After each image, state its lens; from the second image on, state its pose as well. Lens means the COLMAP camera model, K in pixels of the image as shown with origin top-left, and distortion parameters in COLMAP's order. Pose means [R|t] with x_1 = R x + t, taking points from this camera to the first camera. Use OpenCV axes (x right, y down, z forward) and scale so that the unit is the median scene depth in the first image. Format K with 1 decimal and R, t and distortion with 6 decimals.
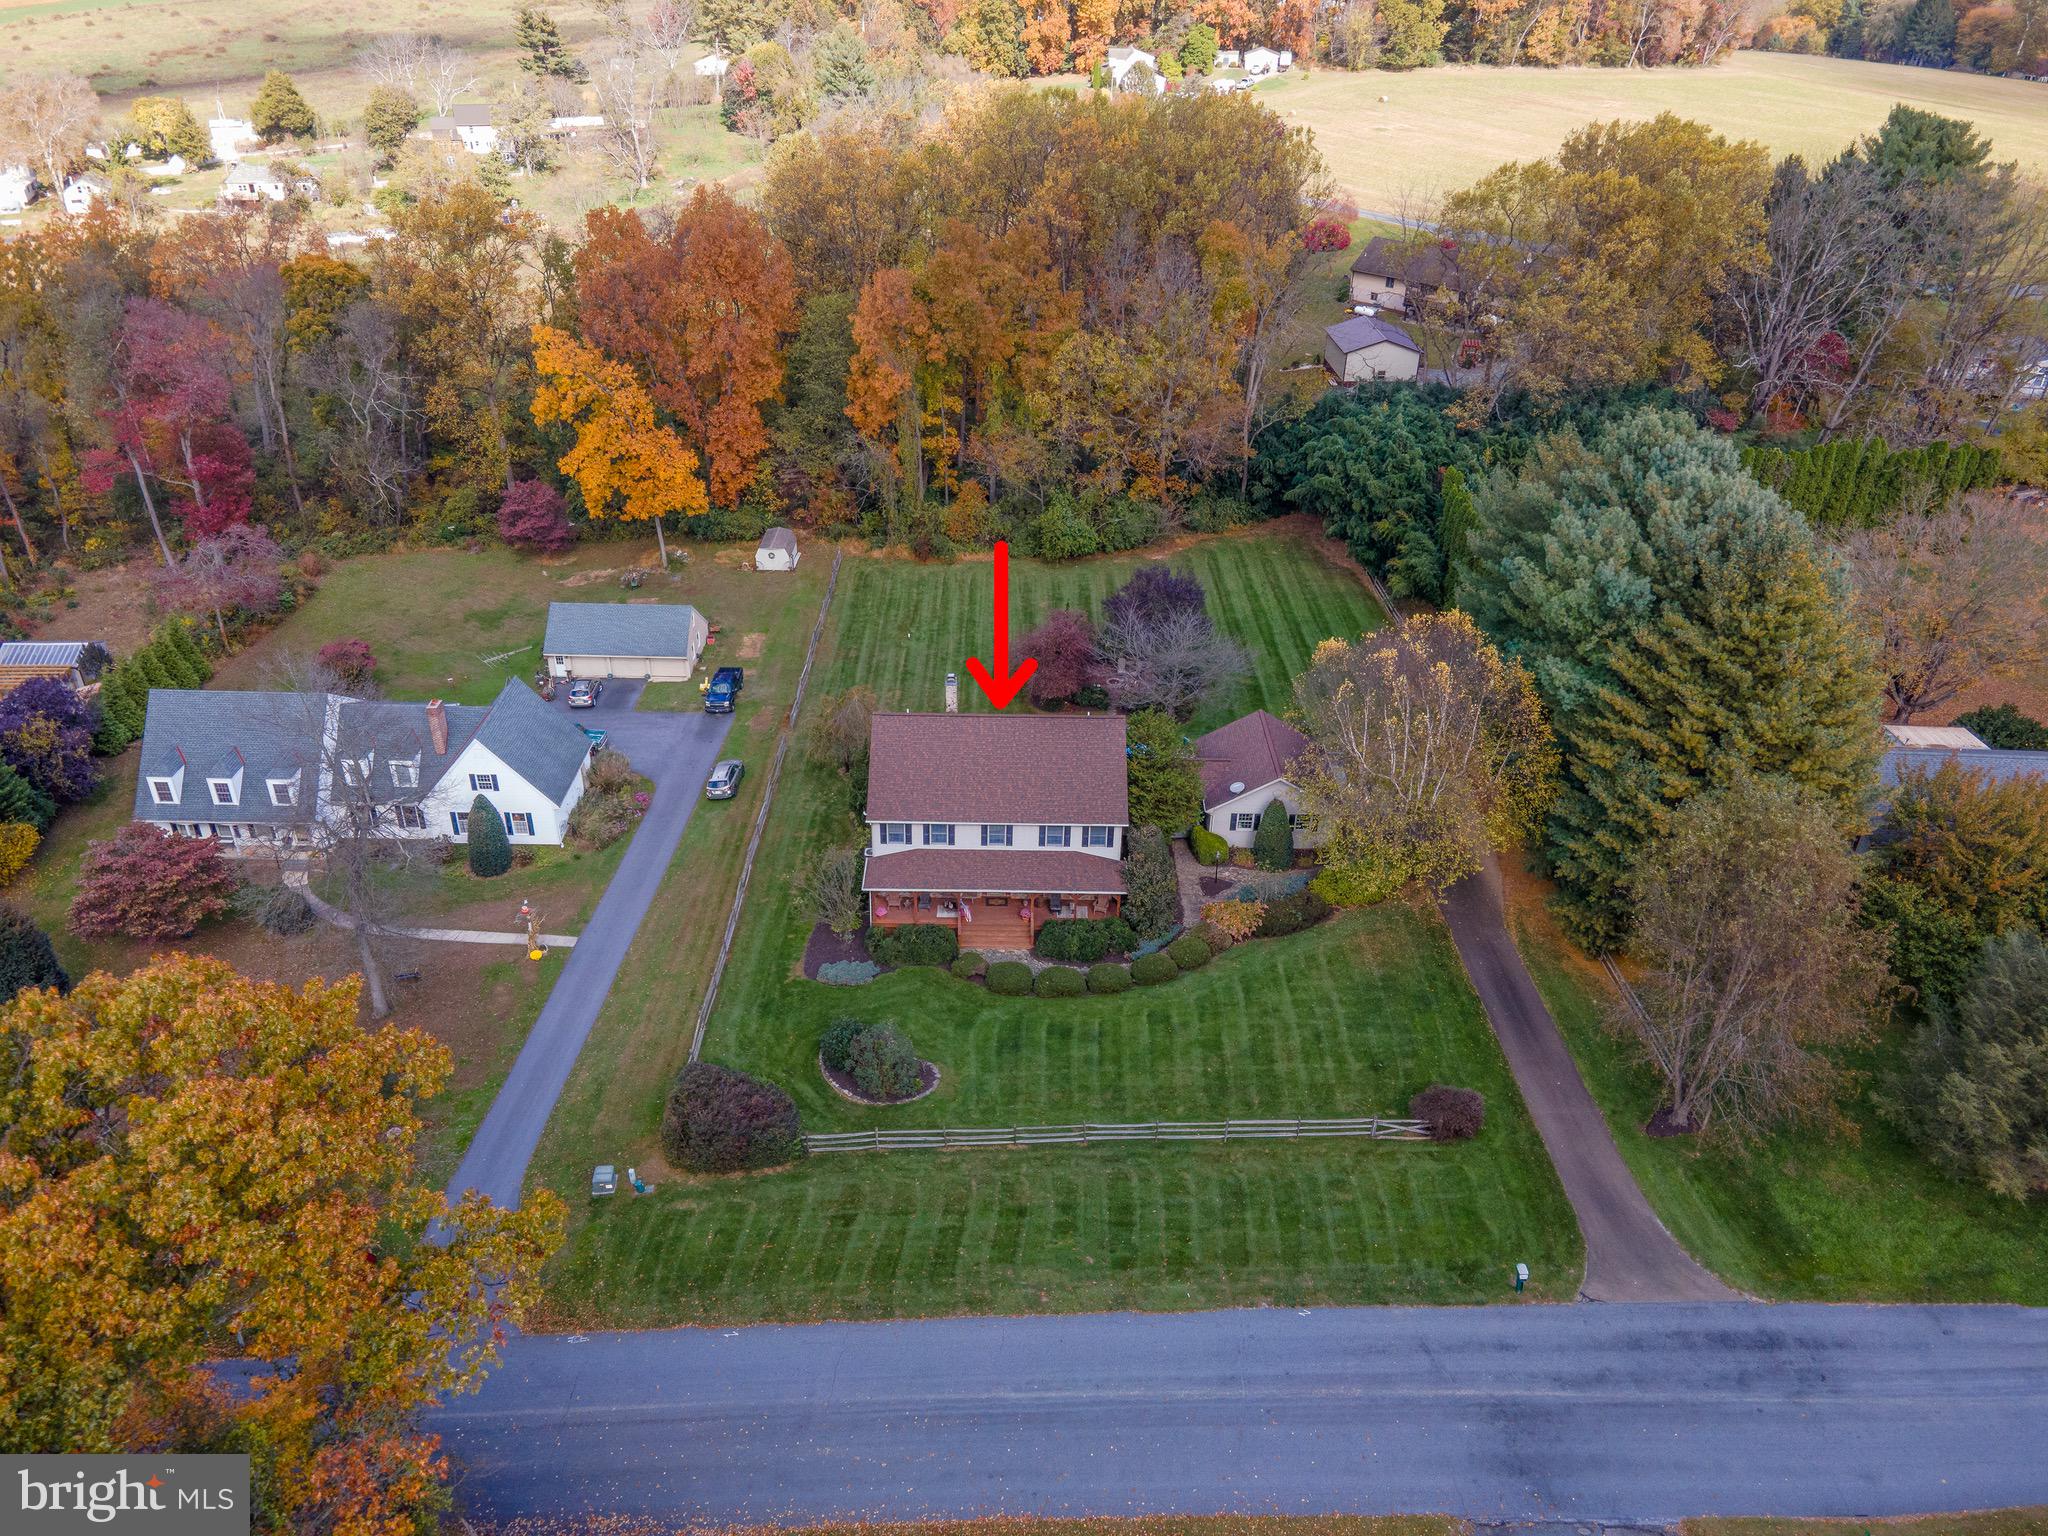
lens RADIAL K [[1484.6, 0, 1026.3], [0, 1484.6, 768.4], [0, 0, 1]] dist [0.016872, 0.040269]
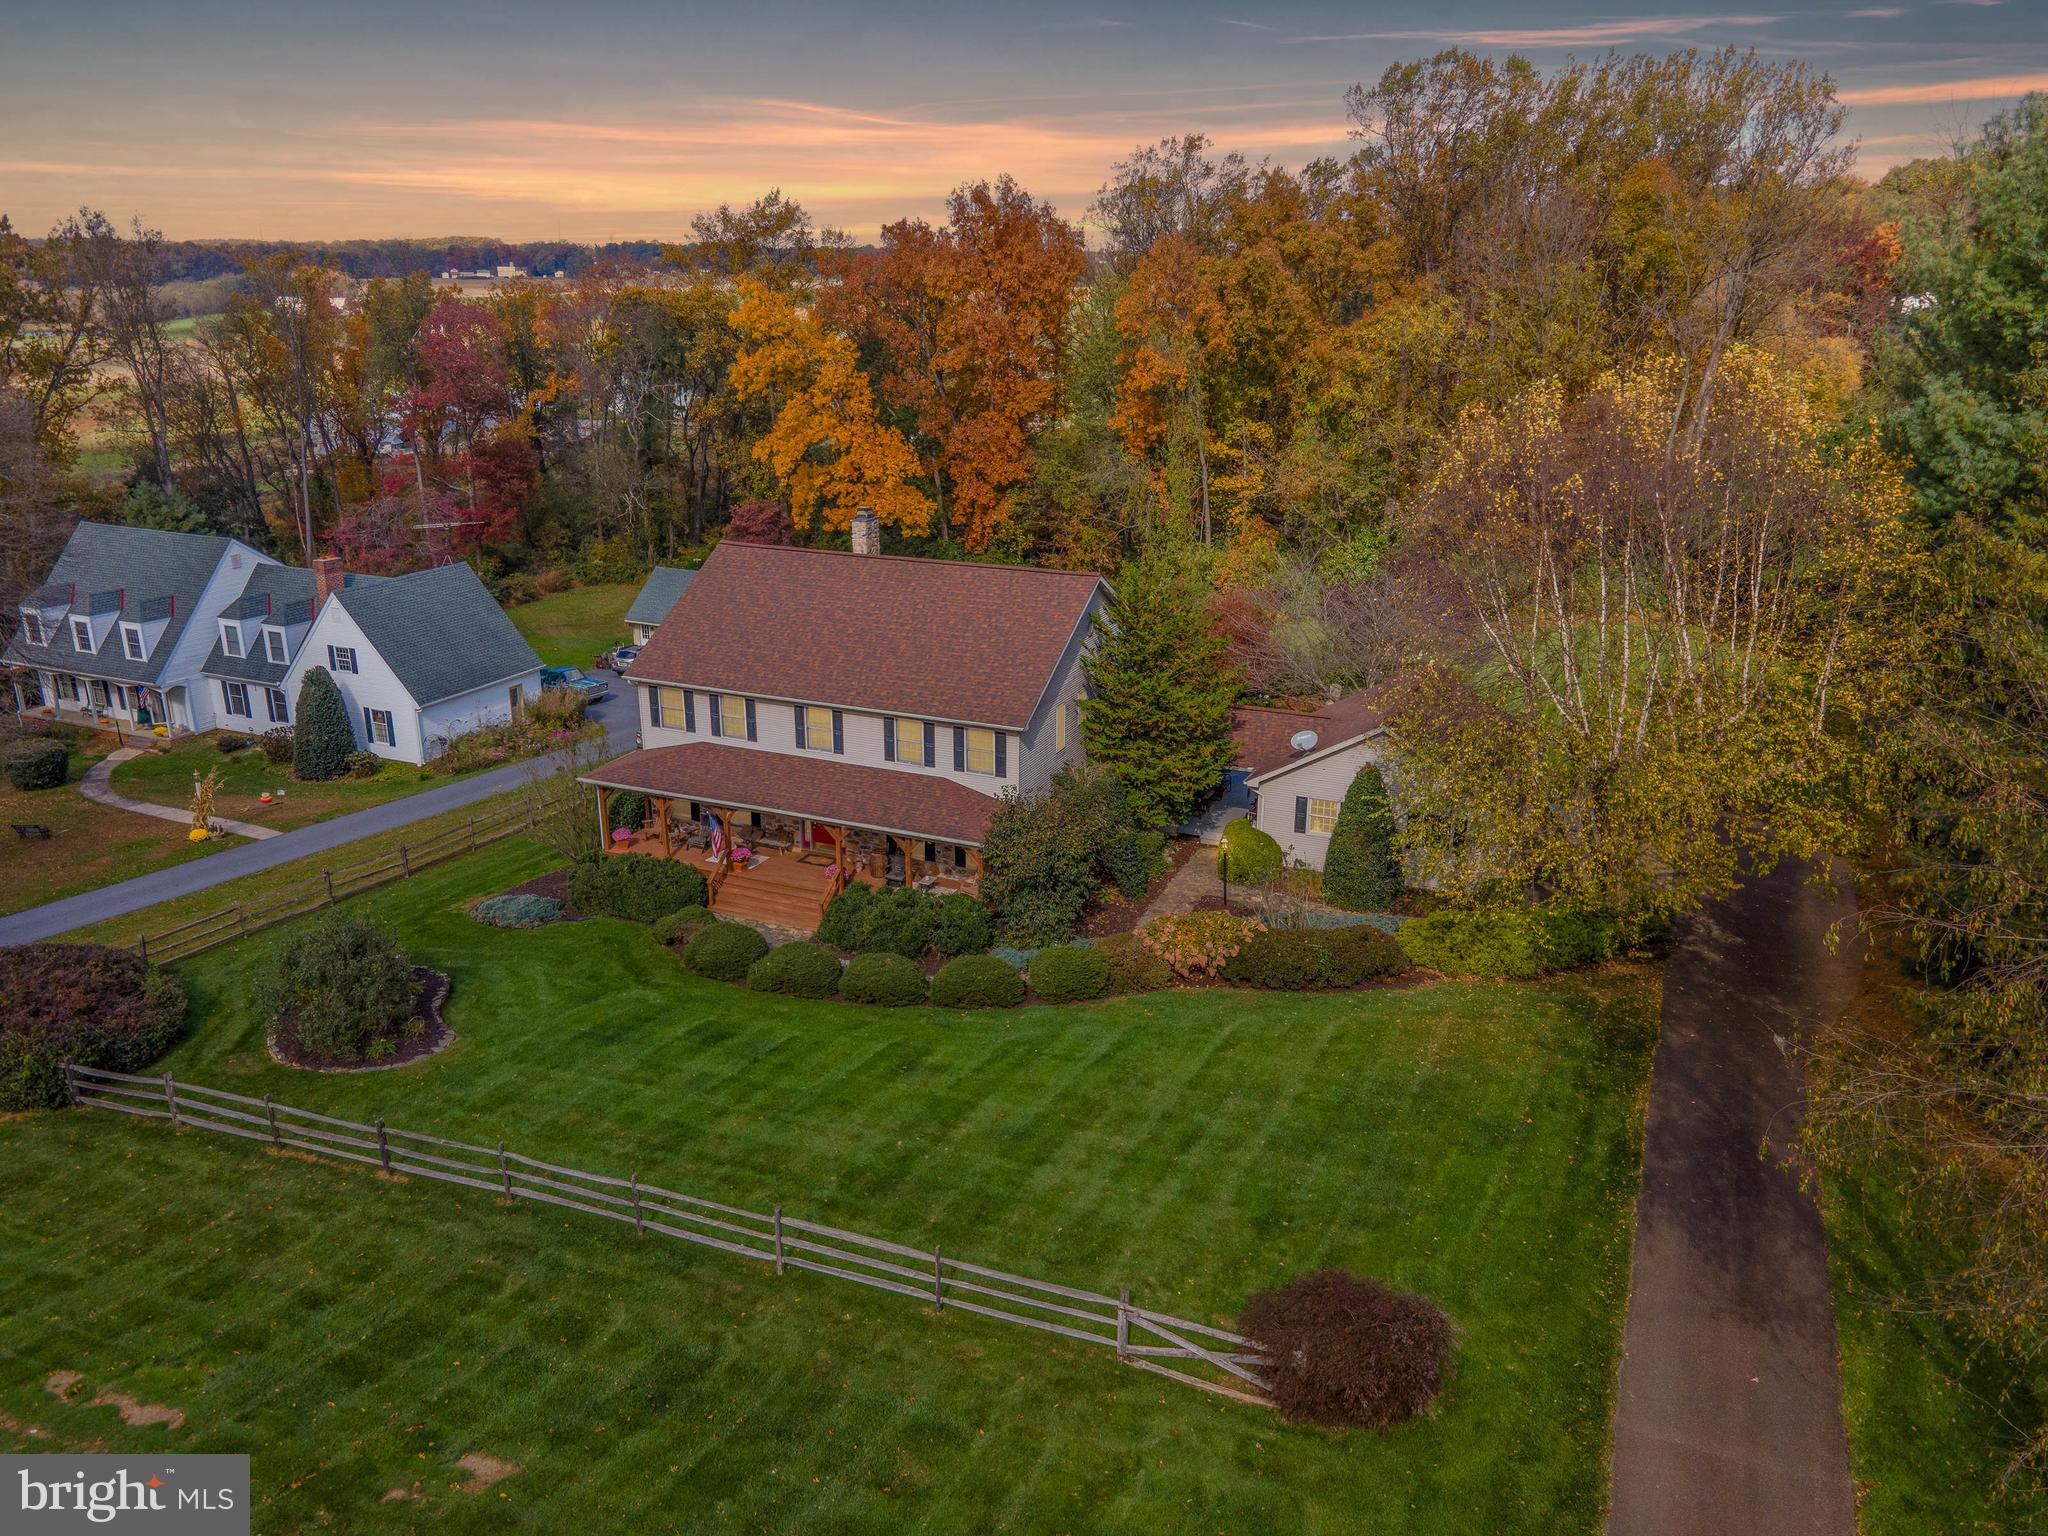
lens RADIAL K [[1484.6, 0, 1016.8], [0, 1484.6, 774.8], [0, 0, 1]] dist [0.016872, 0.040269]
pose [[0.909433, 0.108226, -0.401520, 0.236238], [-0.193292, 0.964912, -0.177718, 0.124612], [0.368198, 0.239233, 0.898442, 0.435840]]
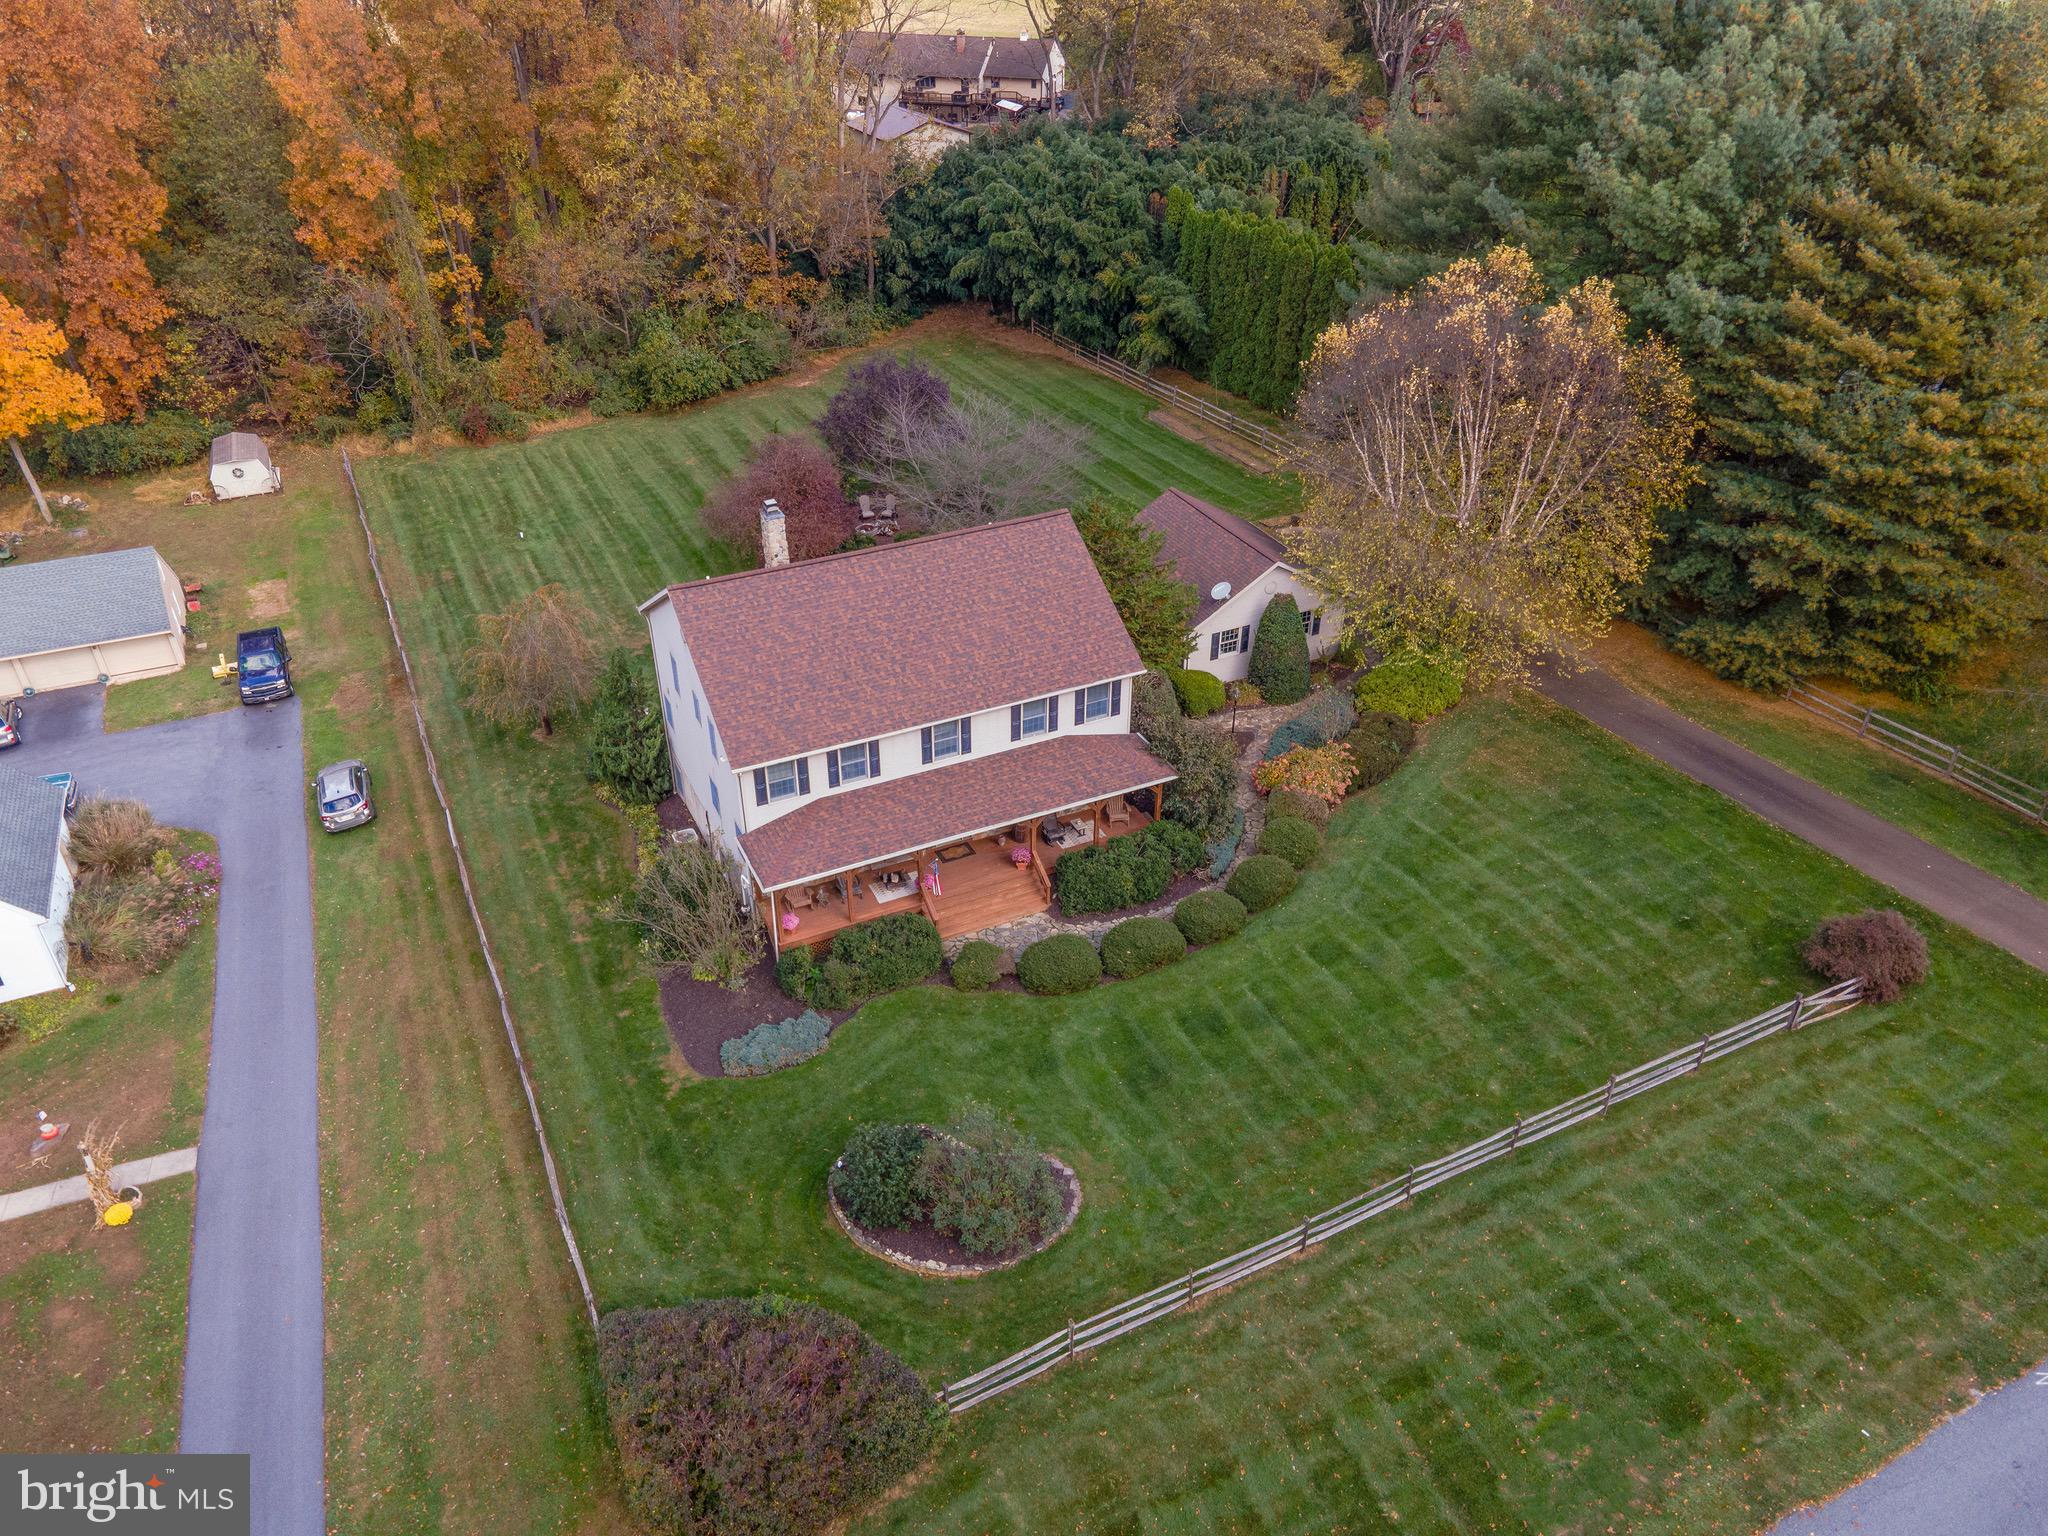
lens RADIAL K [[1484.6, 0, 1029.8], [0, 1484.6, 767.1], [0, 0, 1]] dist [0.016872, 0.040269]
pose [[0.903693, -0.251163, 0.346780, -0.165230], [0.236486, 0.967930, 0.084774, 0.011059], [-0.356951, 0.005399, 0.934108, 0.369007]]
